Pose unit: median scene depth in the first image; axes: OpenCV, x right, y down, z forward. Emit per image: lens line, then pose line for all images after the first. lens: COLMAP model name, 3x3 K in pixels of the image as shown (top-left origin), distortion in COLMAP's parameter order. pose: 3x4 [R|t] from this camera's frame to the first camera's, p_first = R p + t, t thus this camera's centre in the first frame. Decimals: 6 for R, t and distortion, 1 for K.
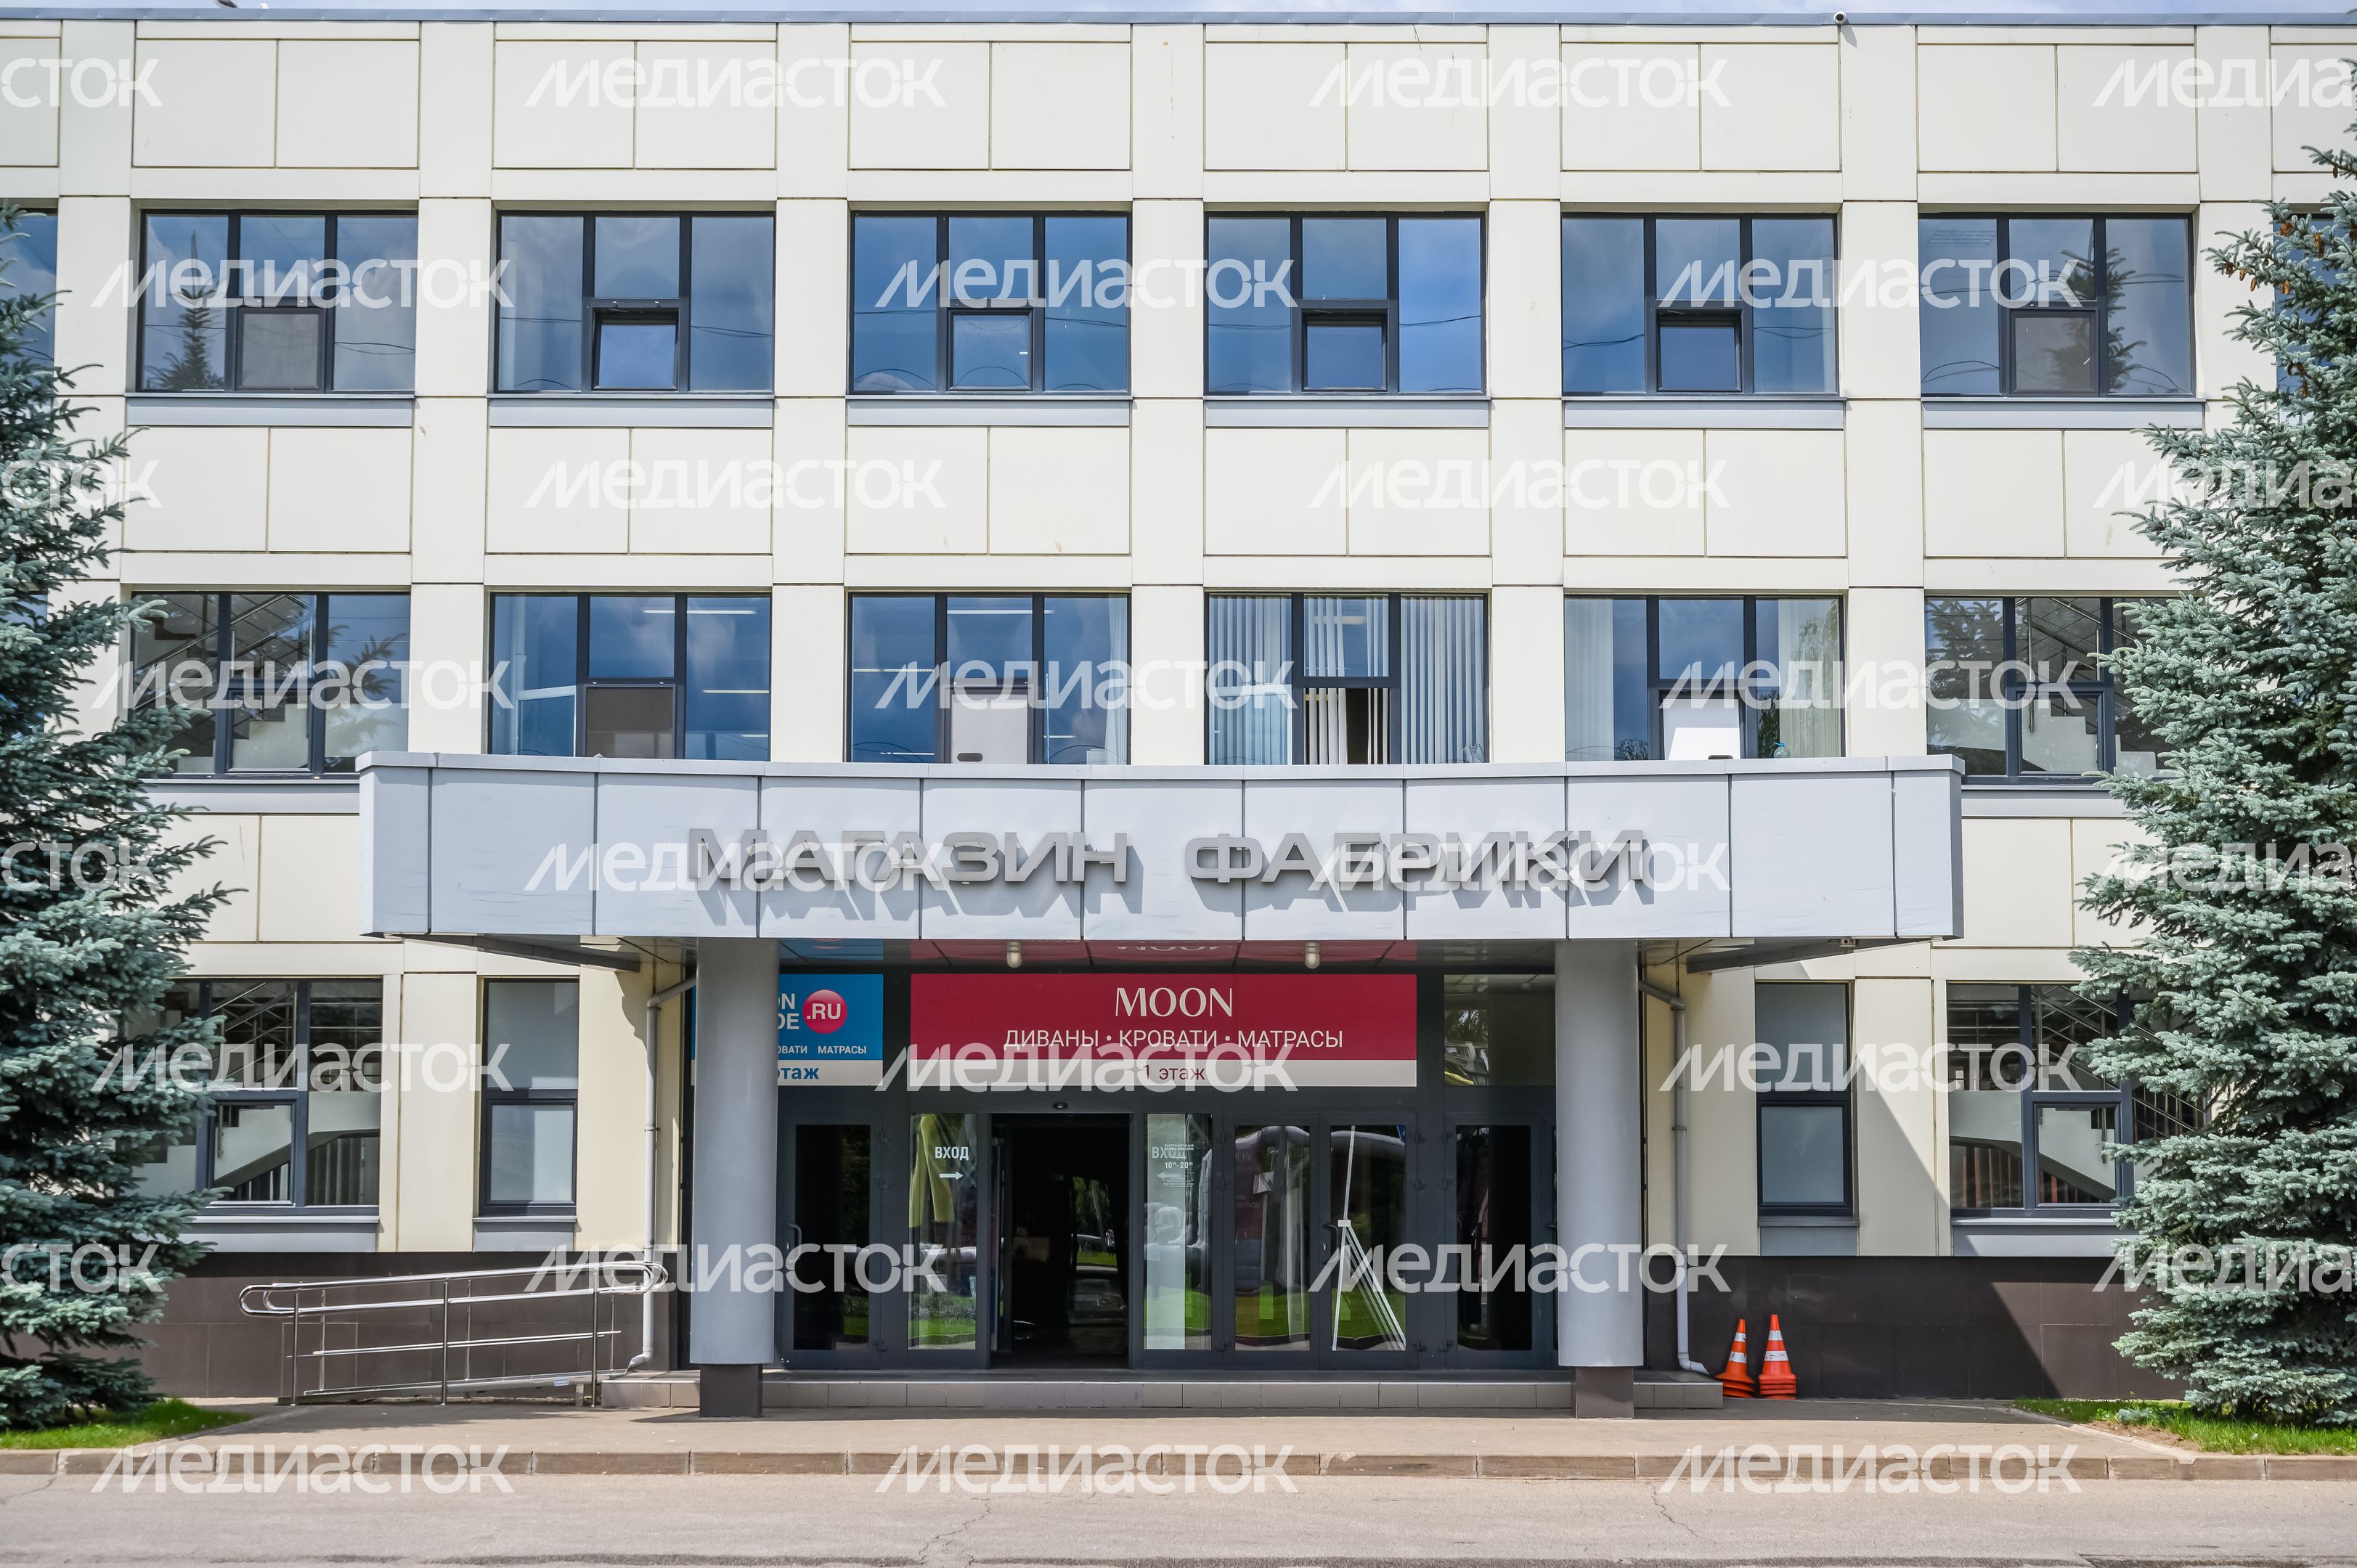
lens RADIAL K [[3841.5, 0, 1155.1], [0, 3841.5, 780.9], [0, 0, 1]] dist [0.196526, 0.013108]
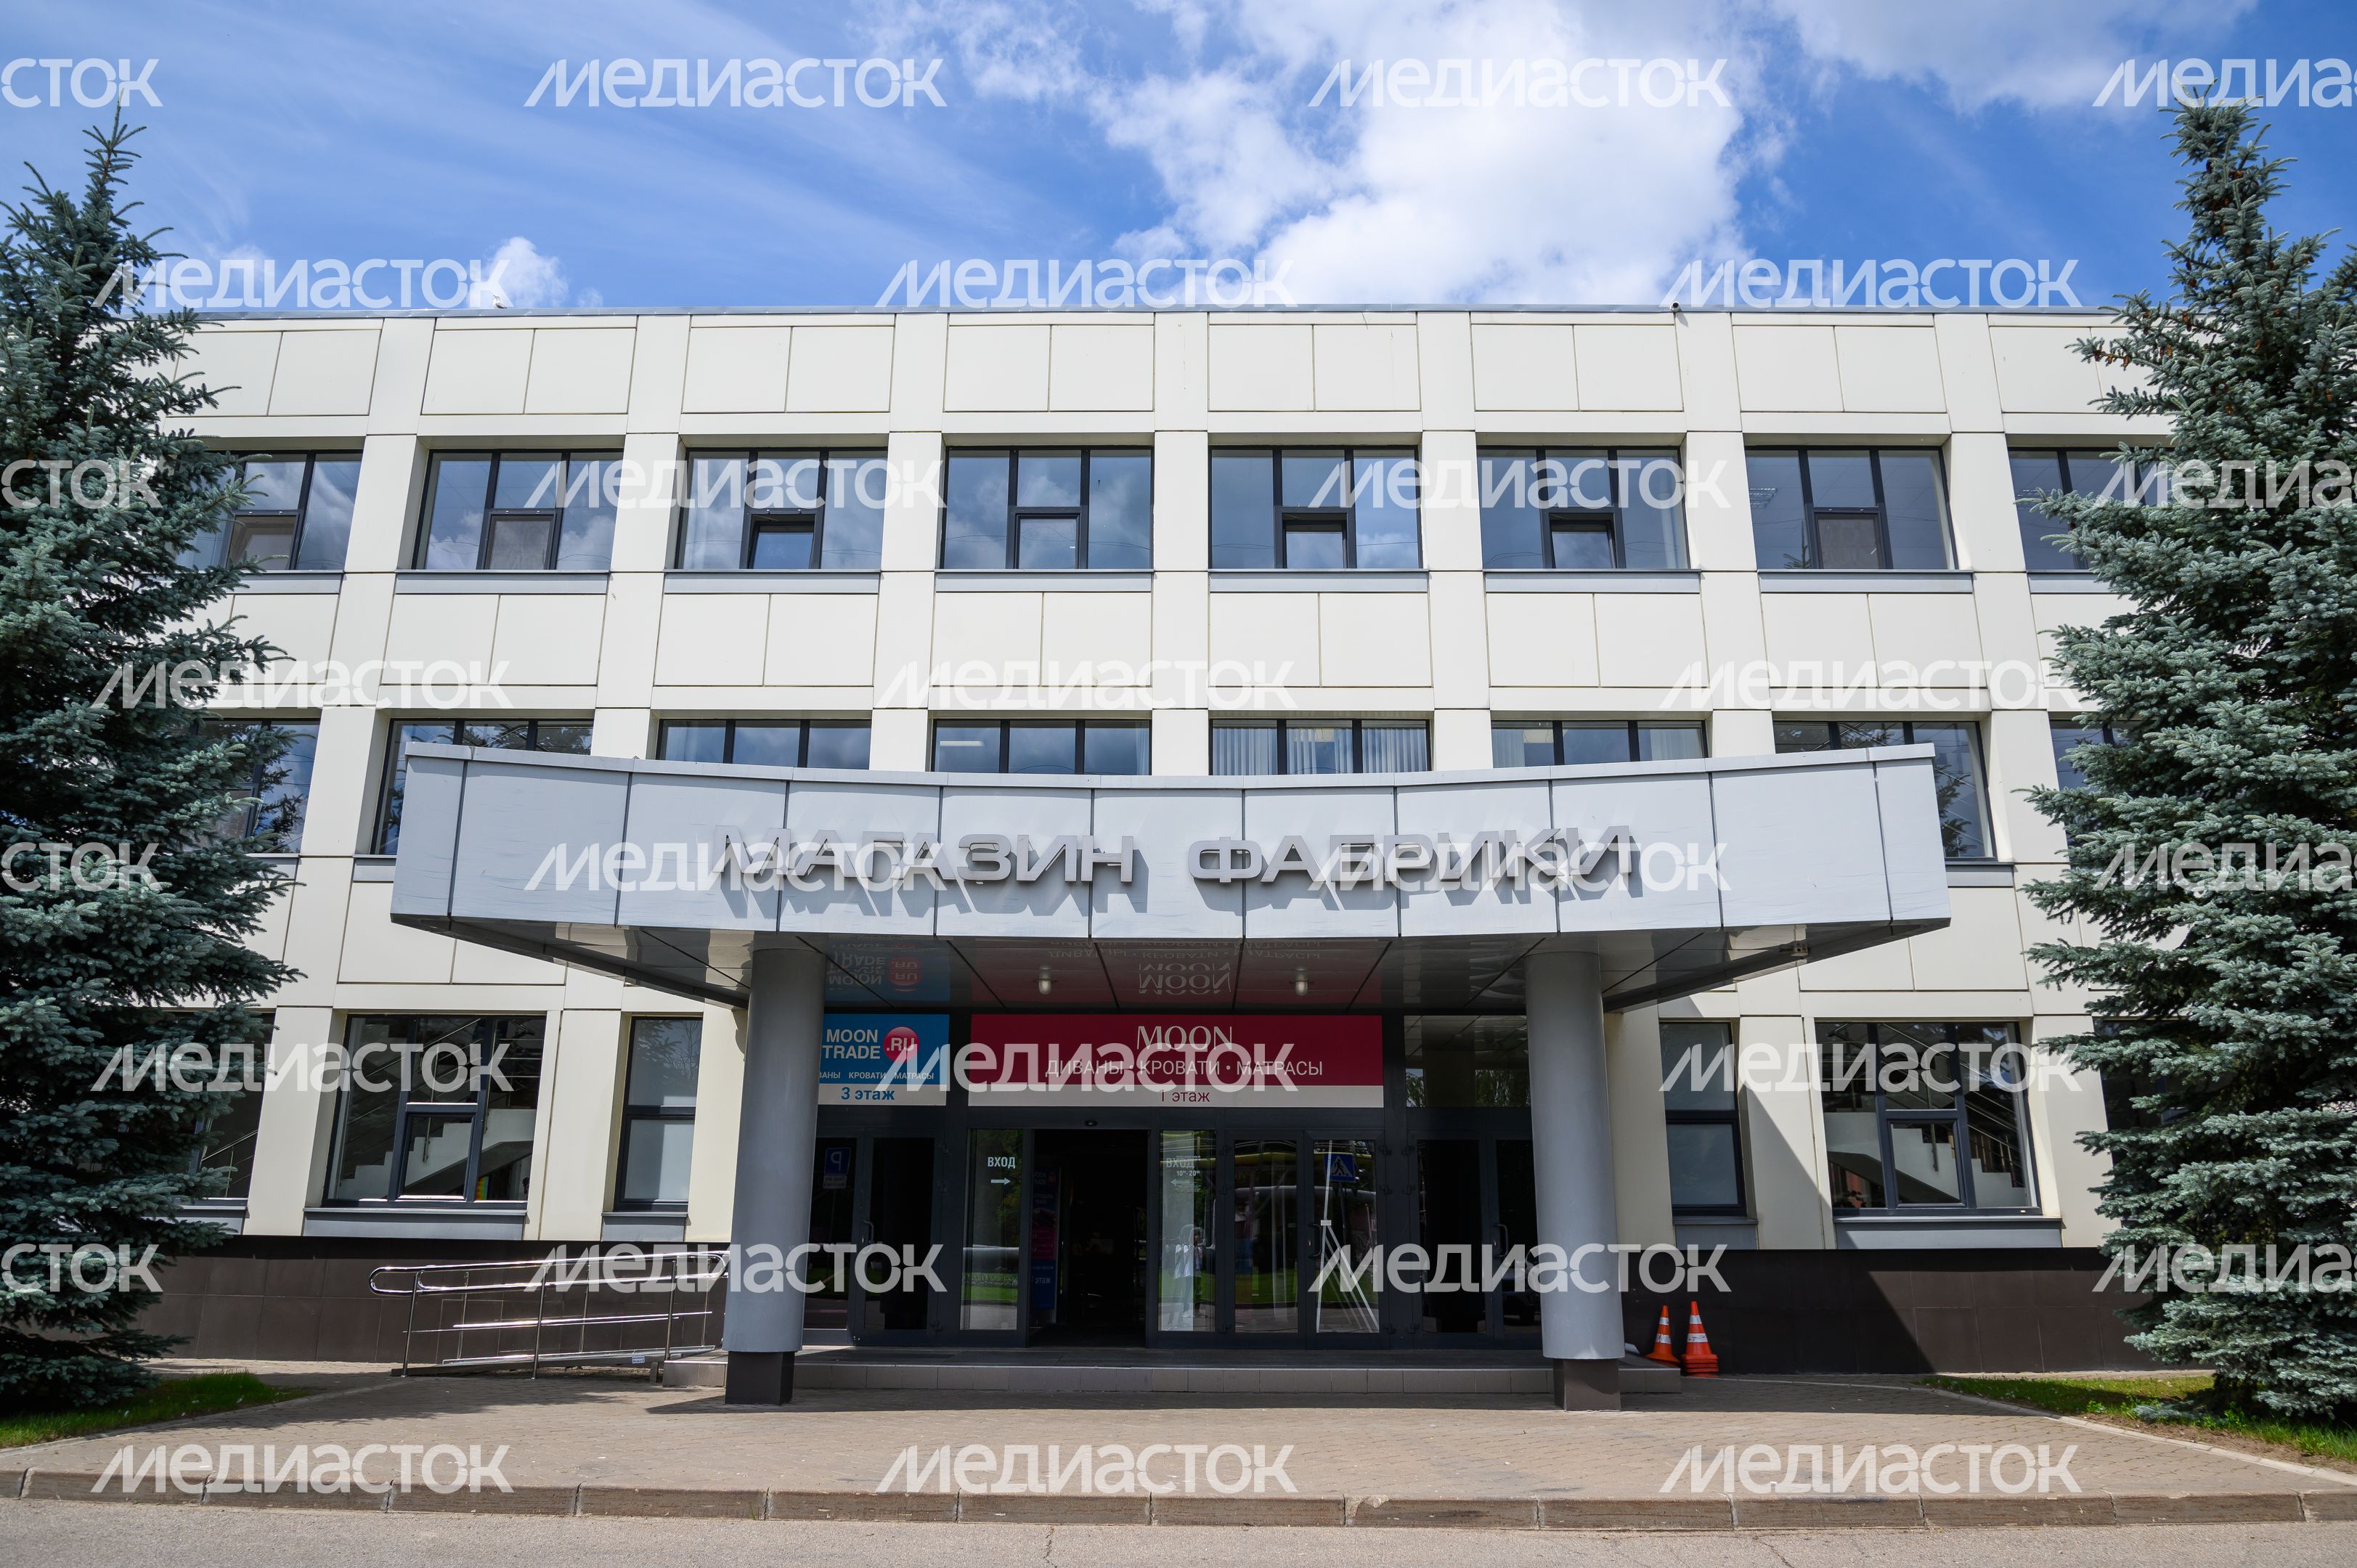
lens RADIAL K [[1572.0, 0, 1178.5], [0, 1572.0, 784.0], [0, 0, 1]] dist [-0.010445, -0.002995]
pose [[0.999937, 0.001000, -0.011181, 0.009350], [-0.002856, 0.985912, -0.167240, 0.067640], [0.010856, 0.167262, 0.985853, 0.540001]]
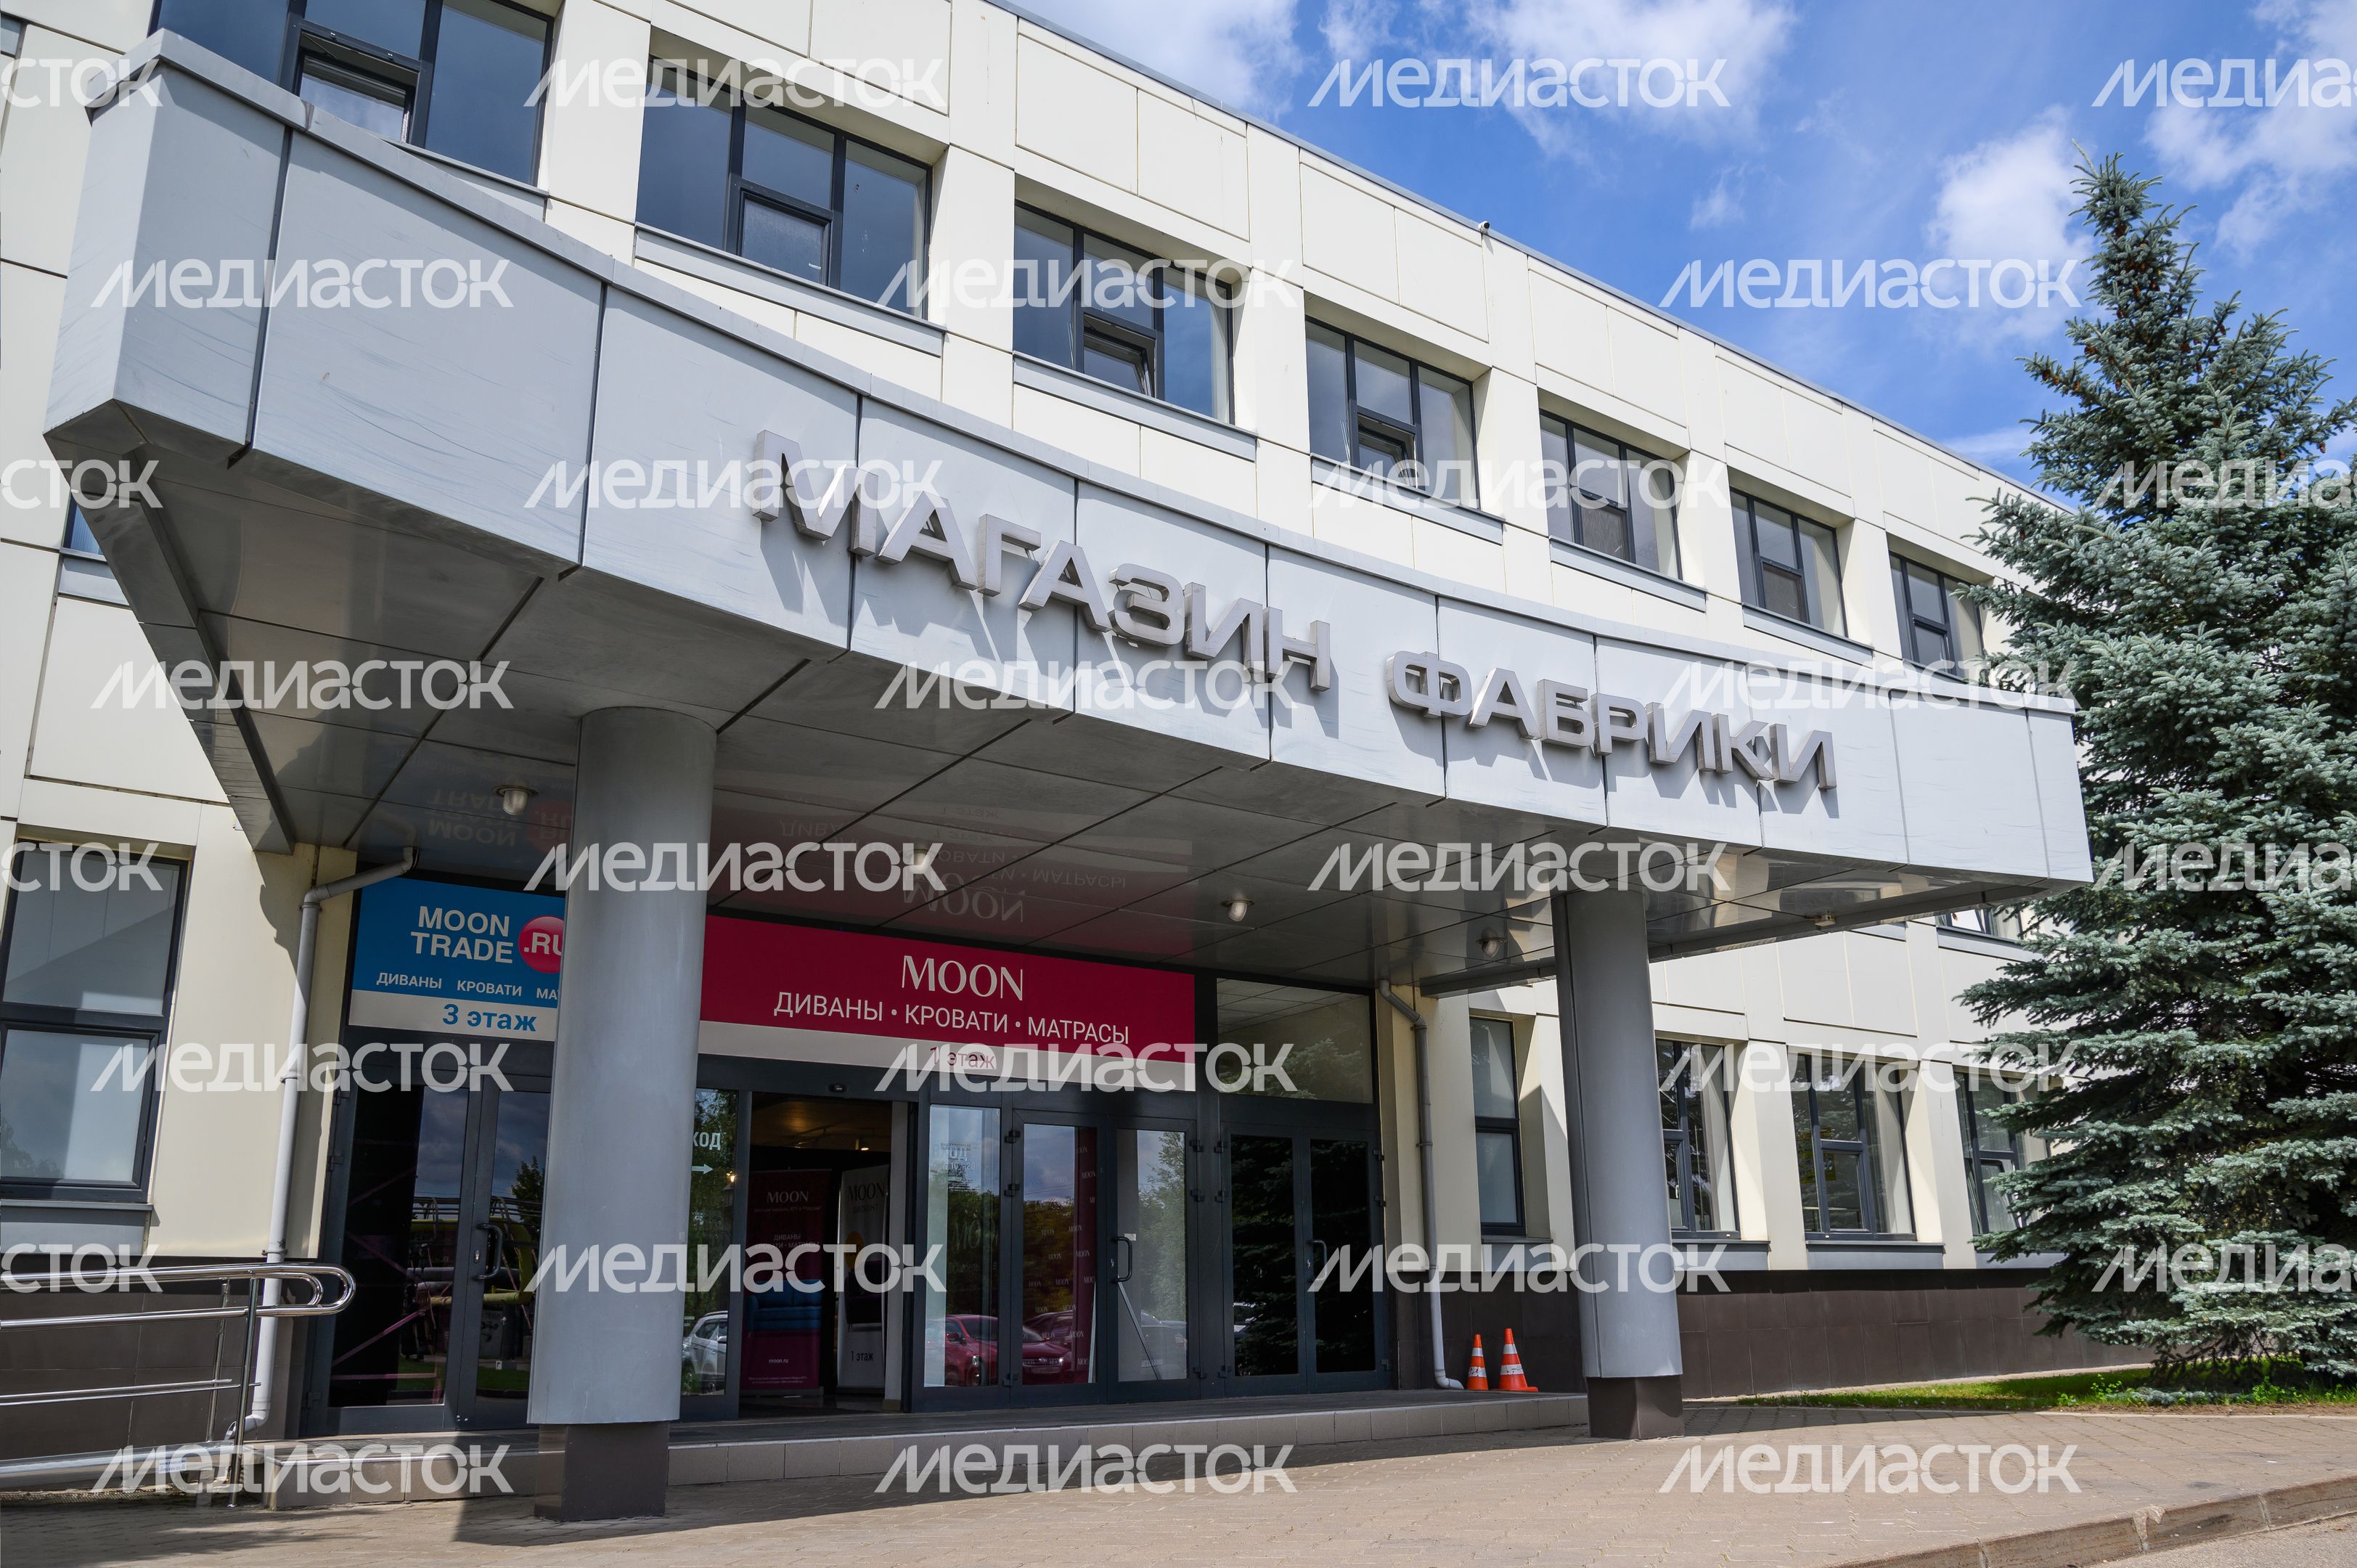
lens RADIAL K [[1703.2, 0, 1187.2], [0, 1703.2, 913.9], [0, 0, 1]] dist [-0.008816, -0.004440]
pose [[0.821401, 0.122019, 0.557147, -0.186328], [-0.044024, 0.987497, -0.151363, 0.108855], [-0.568650, 0.099802, 0.816503, 0.719651]]
